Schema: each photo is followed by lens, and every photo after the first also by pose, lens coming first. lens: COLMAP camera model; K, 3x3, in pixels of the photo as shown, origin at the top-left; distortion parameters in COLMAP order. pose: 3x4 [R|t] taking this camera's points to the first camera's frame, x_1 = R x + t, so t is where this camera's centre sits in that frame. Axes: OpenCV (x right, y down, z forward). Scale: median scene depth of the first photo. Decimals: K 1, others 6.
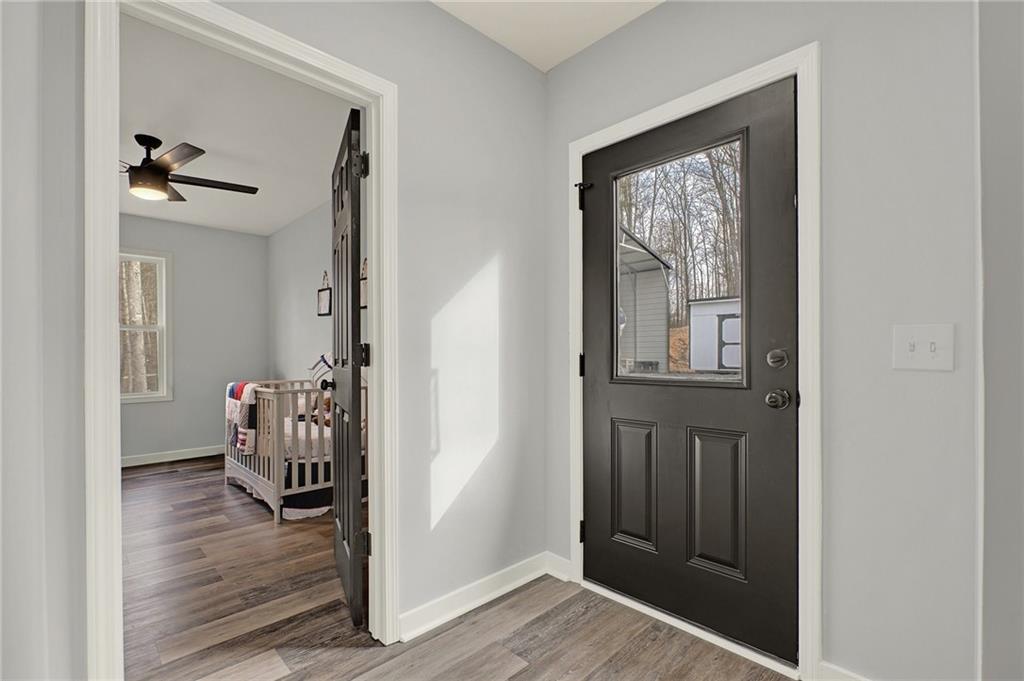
lens RADIAL K [[454.7, 0, 510.7], [0, 454.7, 350.8], [0, 0, 1]] dist [-0.000410, -0.000293]
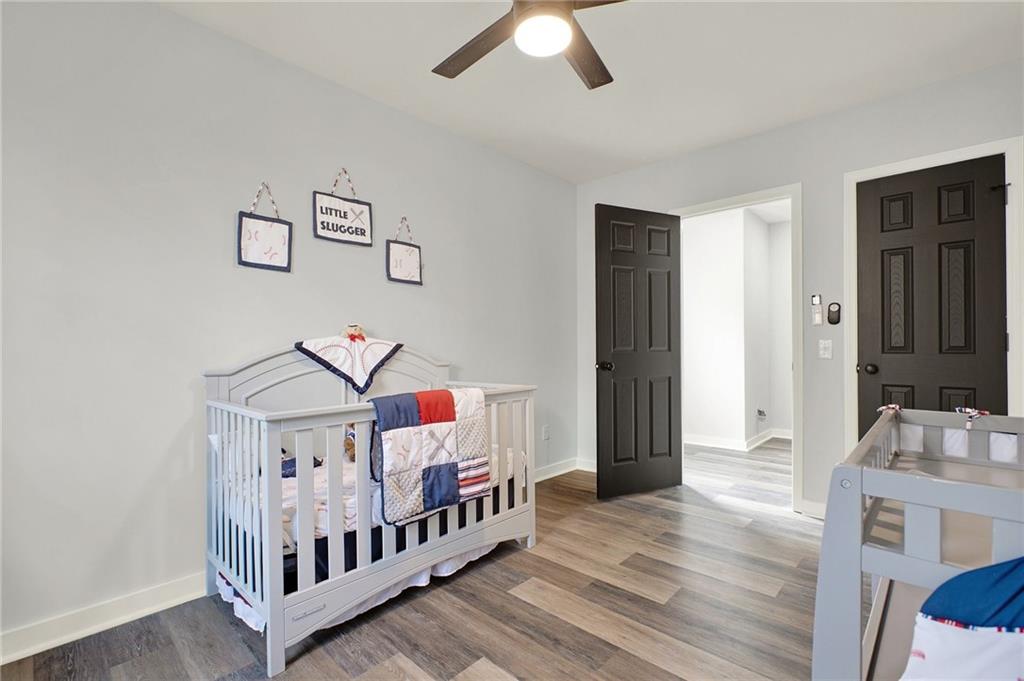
lens RADIAL K [[454.7, 0, 509.2], [0, 454.7, 343.4], [0, 0, 1]] dist [-0.000410, -0.000293]
pose [[-0.029402, 0.004554, 0.999557, -1.693868], [-0.002037, 0.999987, -0.004616, 0.021992], [-0.999566, -0.002172, -0.029392, 1.358542]]
